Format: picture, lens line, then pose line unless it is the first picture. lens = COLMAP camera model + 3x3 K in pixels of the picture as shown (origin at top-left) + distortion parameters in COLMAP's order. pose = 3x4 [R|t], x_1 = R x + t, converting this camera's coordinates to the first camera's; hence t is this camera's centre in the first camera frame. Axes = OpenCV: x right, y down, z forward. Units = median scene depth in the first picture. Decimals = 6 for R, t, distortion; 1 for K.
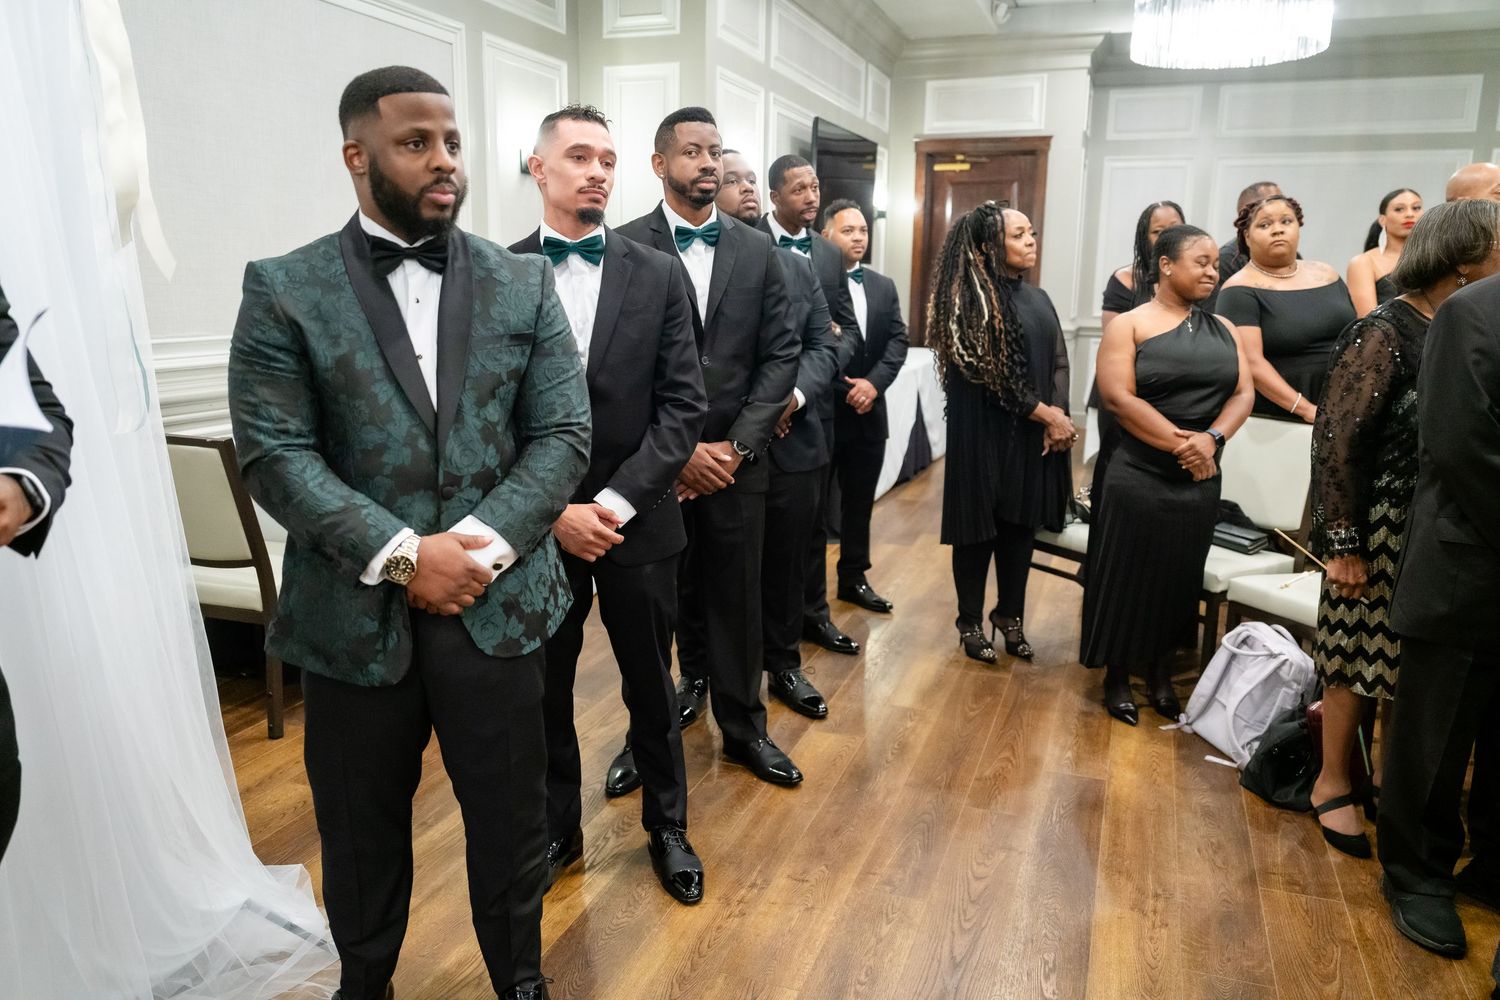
lens RADIAL K [[1084.3, 0, 728.5], [0, 1084.3, 510.9], [0, 0, 1]] dist [-0.022298, 0.017454]
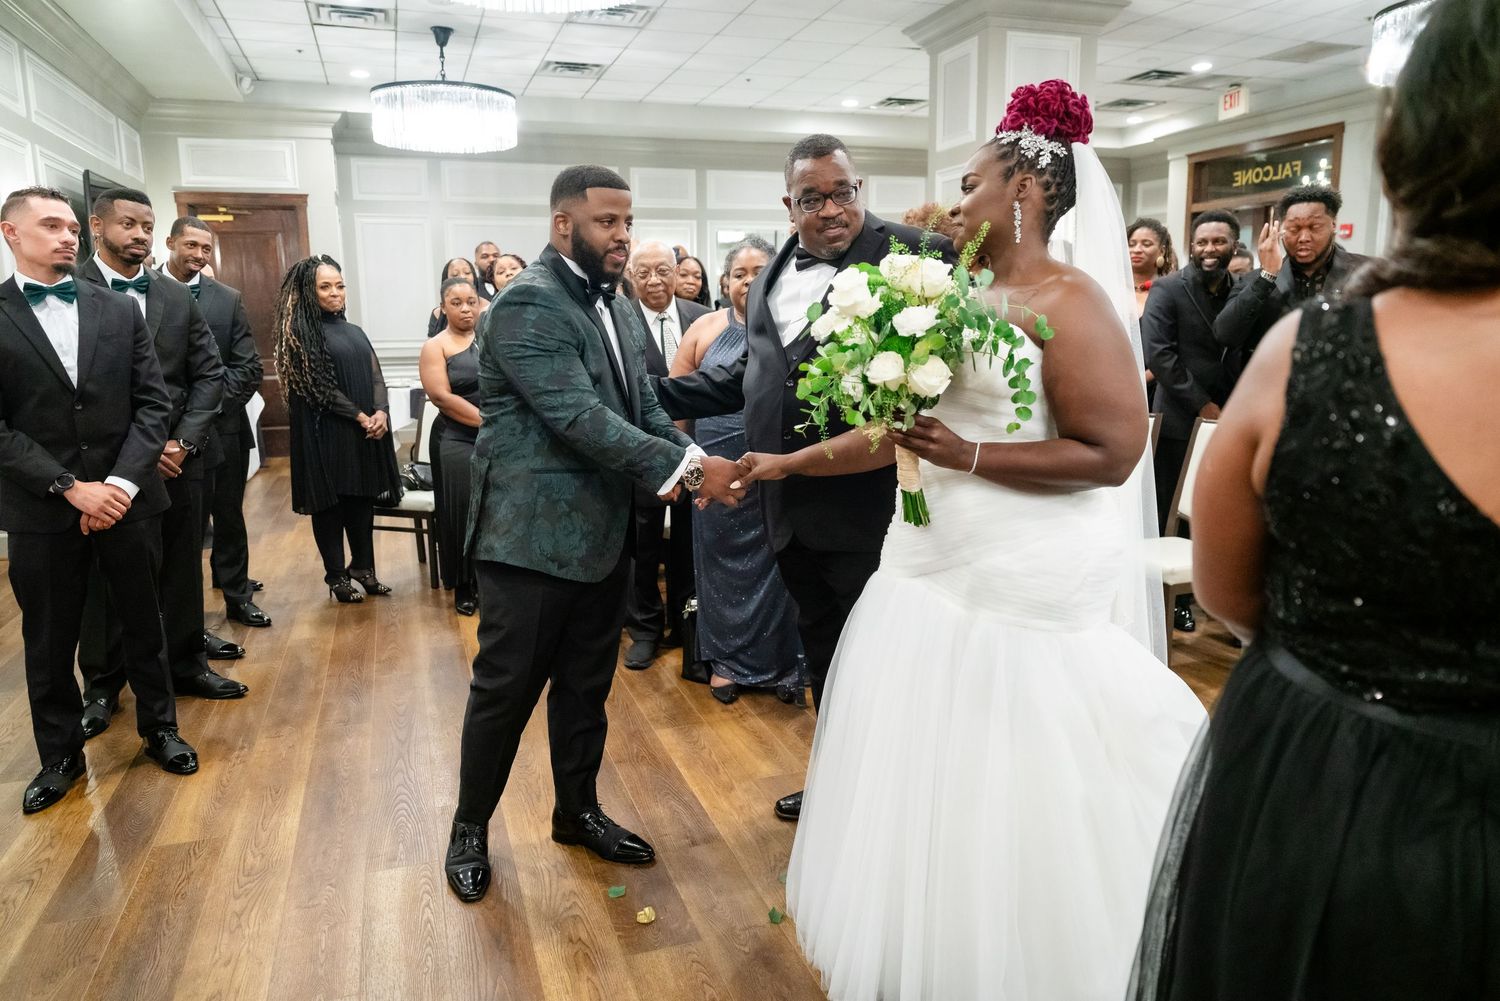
lens RADIAL K [[1007.3, 0, 729.9], [0, 1007.3, 450.3], [0, 0, 1]] dist [-0.001105, 0.006894]
pose [[0.774644, -0.106690, 0.623333, -0.203848], [0.156846, 0.987283, -0.025936, 0.083275], [-0.612638, 0.117858, 0.781527, -0.337466]]
